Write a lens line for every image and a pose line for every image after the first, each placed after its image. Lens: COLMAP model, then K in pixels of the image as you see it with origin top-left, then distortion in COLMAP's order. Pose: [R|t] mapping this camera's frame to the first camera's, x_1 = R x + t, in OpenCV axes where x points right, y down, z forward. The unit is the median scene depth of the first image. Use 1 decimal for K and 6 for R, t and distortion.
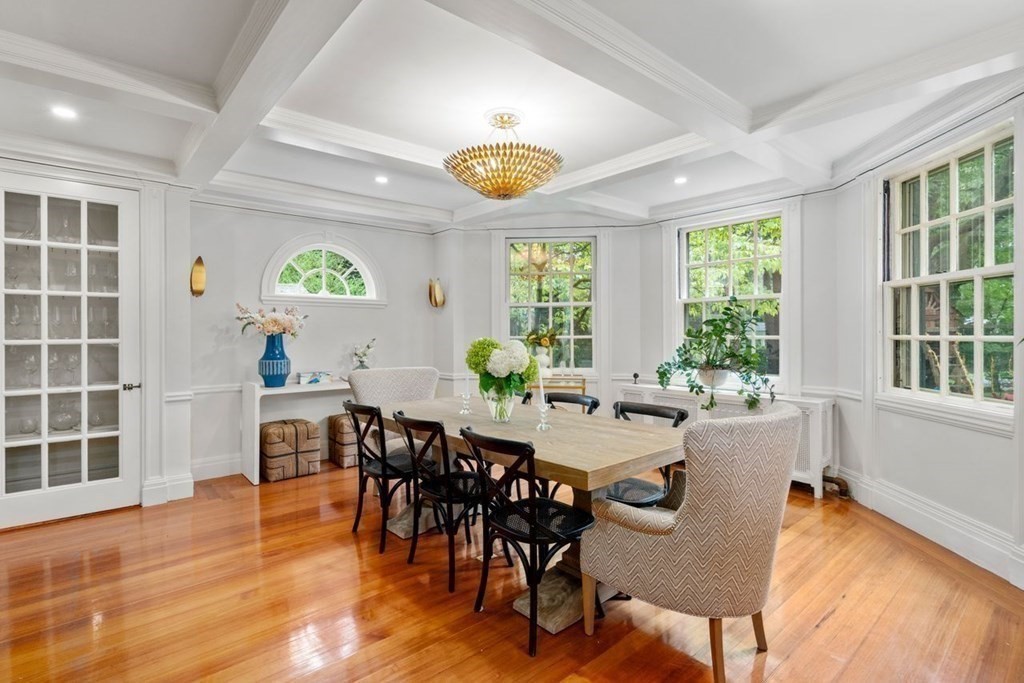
lens RADIAL K [[471.2, 0, 512.2], [0, 471.2, 338.5], [0, 0, 1]] dist [0.018546, 0.001055]
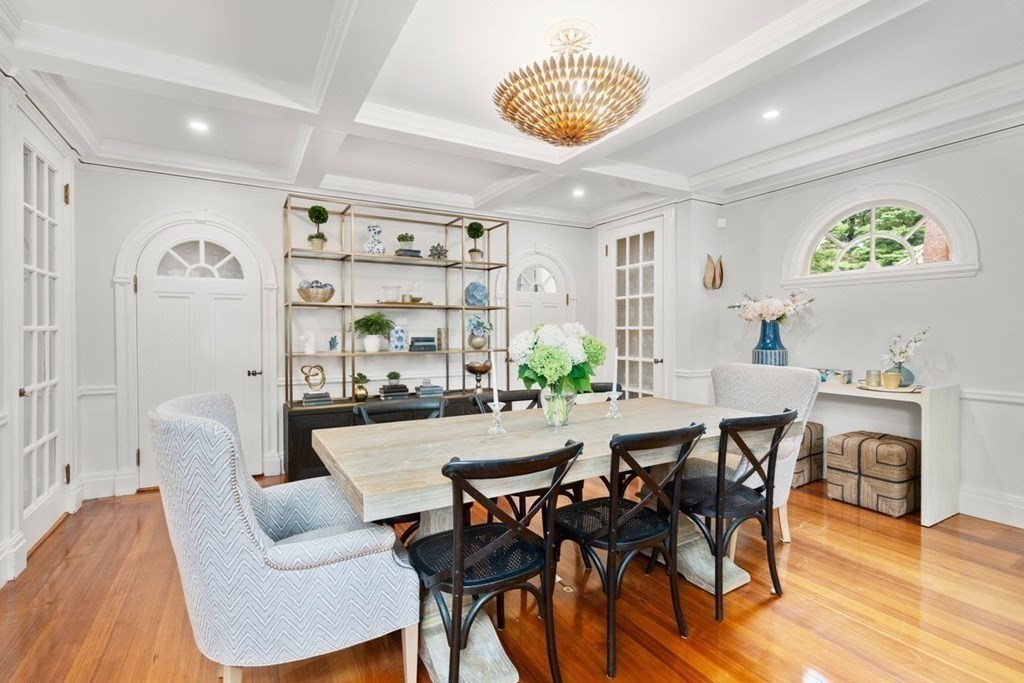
lens RADIAL K [[471.2, 0, 511.3], [0, 471.2, 335.0], [0, 0, 1]] dist [0.018546, 0.001055]
pose [[-0.233165, 0.016308, -0.972301, 0.580233], [-0.002497, 0.999846, 0.017369, 0.003699], [0.972434, 0.006477, -0.233088, 0.871559]]
